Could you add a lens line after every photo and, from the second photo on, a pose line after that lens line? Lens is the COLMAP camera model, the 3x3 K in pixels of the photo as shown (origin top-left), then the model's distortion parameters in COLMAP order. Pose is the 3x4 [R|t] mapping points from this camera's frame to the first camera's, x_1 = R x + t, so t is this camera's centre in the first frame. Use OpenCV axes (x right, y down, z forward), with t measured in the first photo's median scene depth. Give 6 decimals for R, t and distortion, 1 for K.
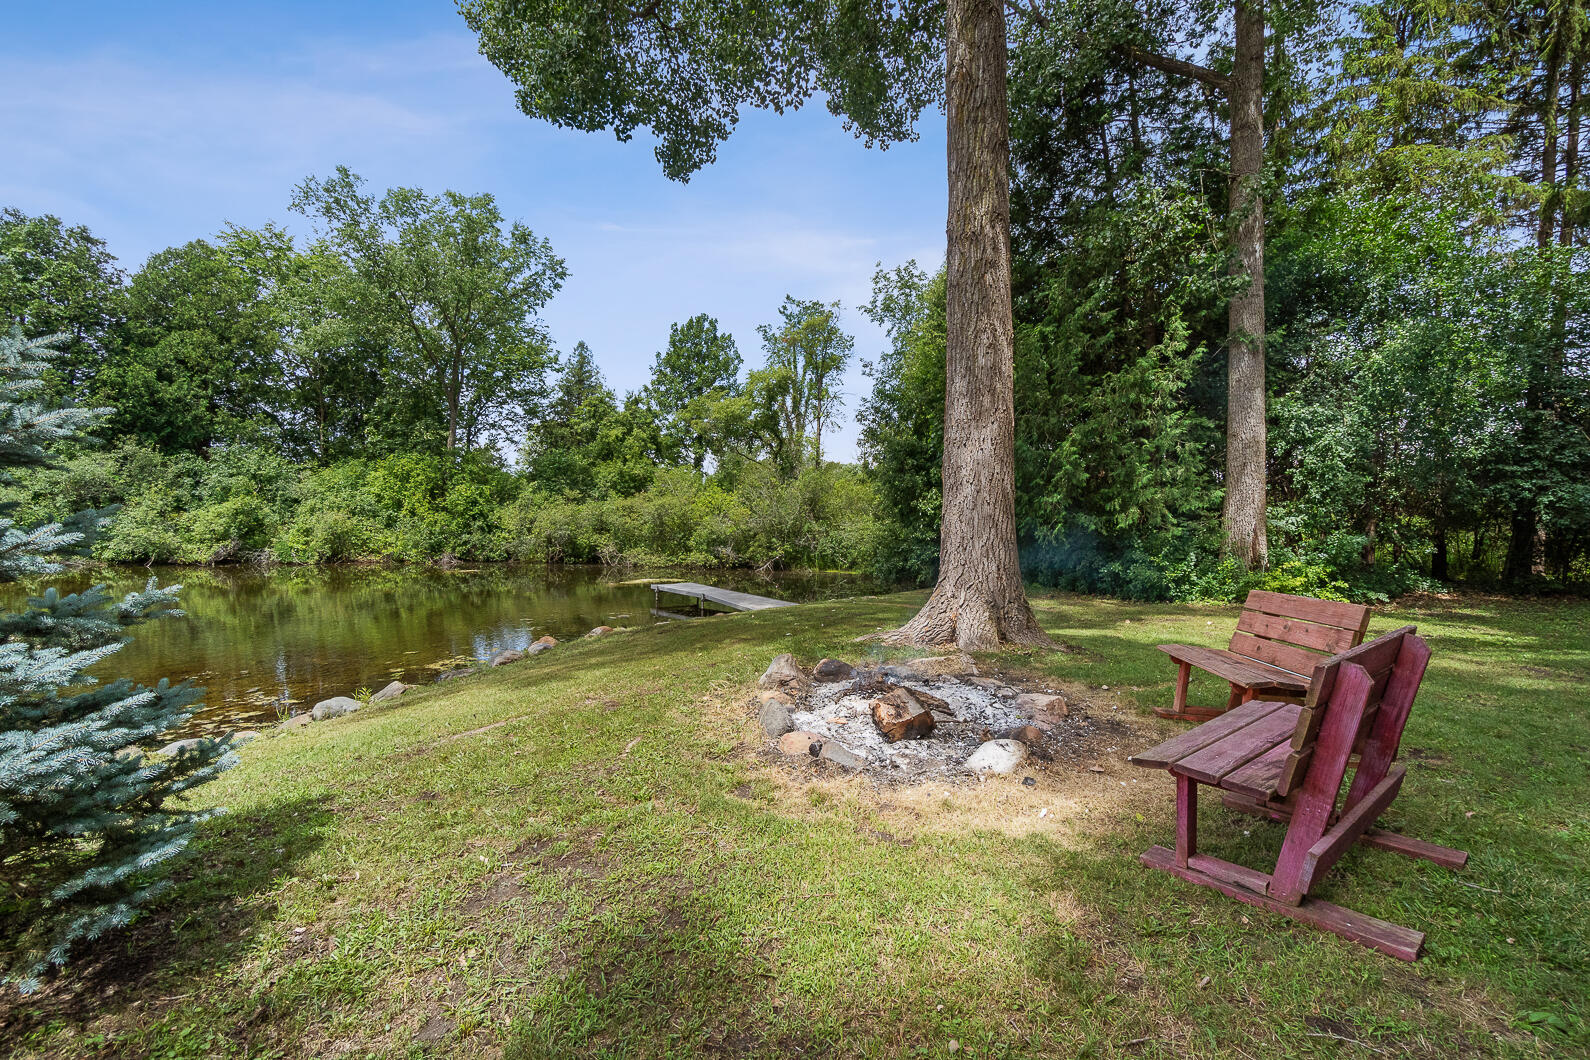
lens RADIAL K [[702.0, 0, 794.3], [0, 702.0, 510.6], [0, 0, 1]] dist [0.011700, -0.000808]
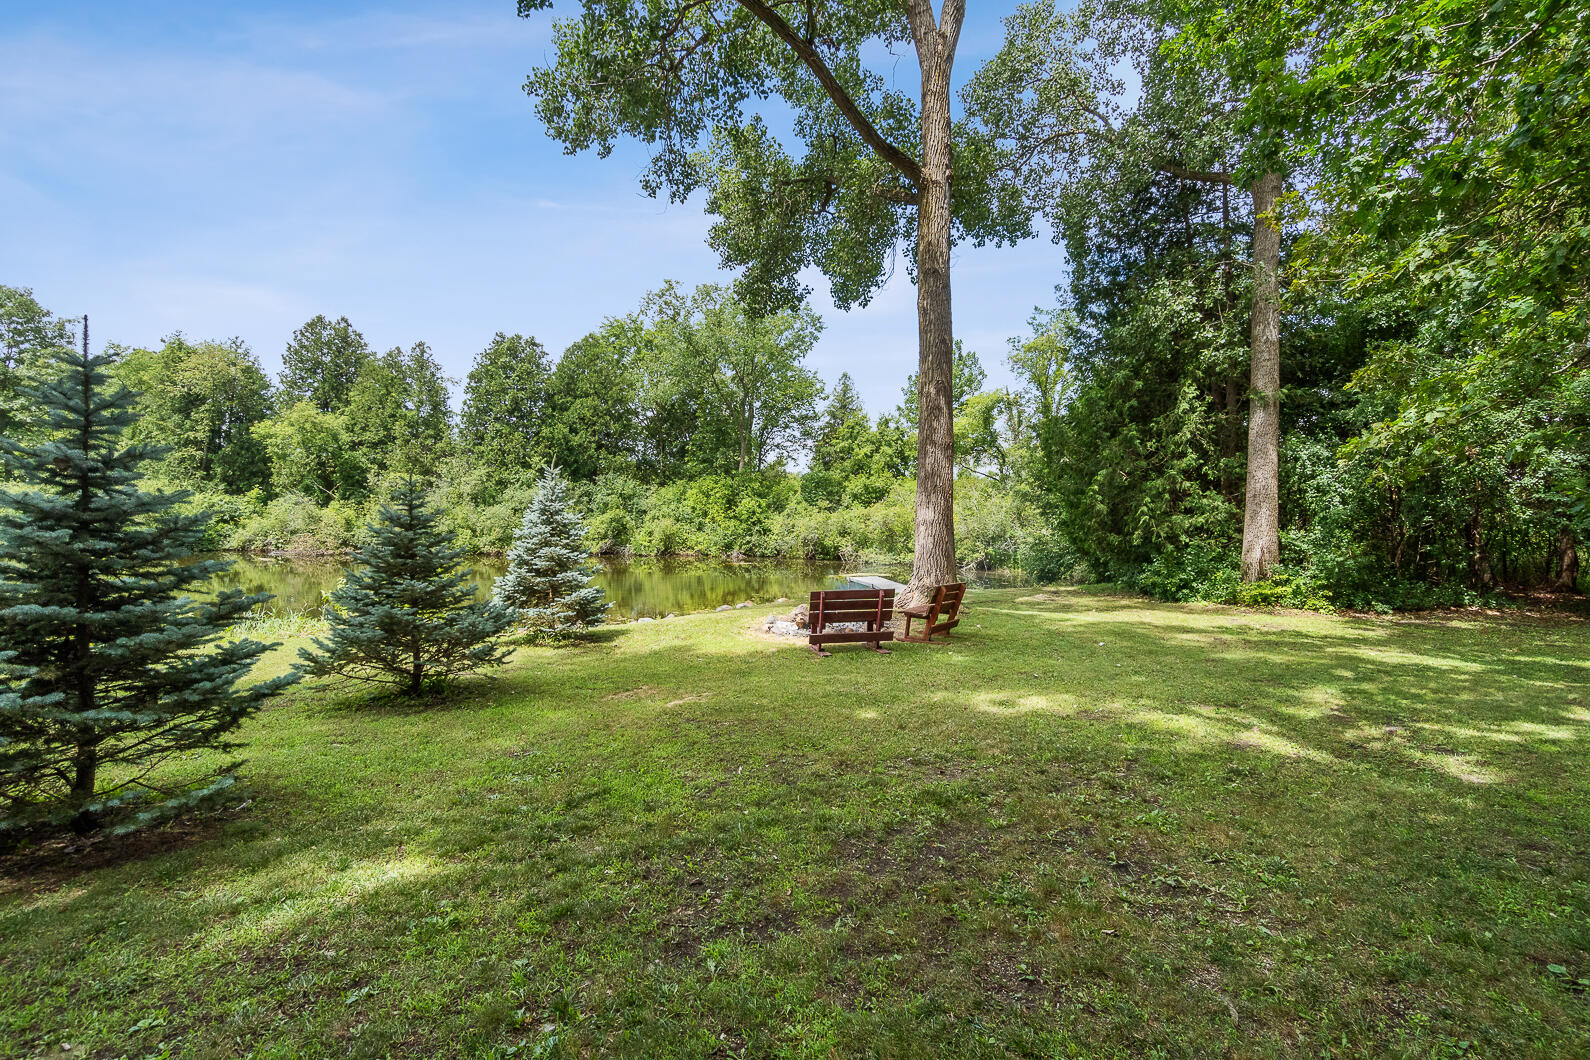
lens RADIAL K [[702.0, 0, 794.3], [0, 702.0, 510.6], [0, 0, 1]] dist [0.011700, -0.000808]
pose [[0.914150, -0.004613, -0.405350, 0.154597], [0.006846, 0.999968, 0.004059, -0.019503], [0.405319, -0.006486, 0.914152, -0.186567]]
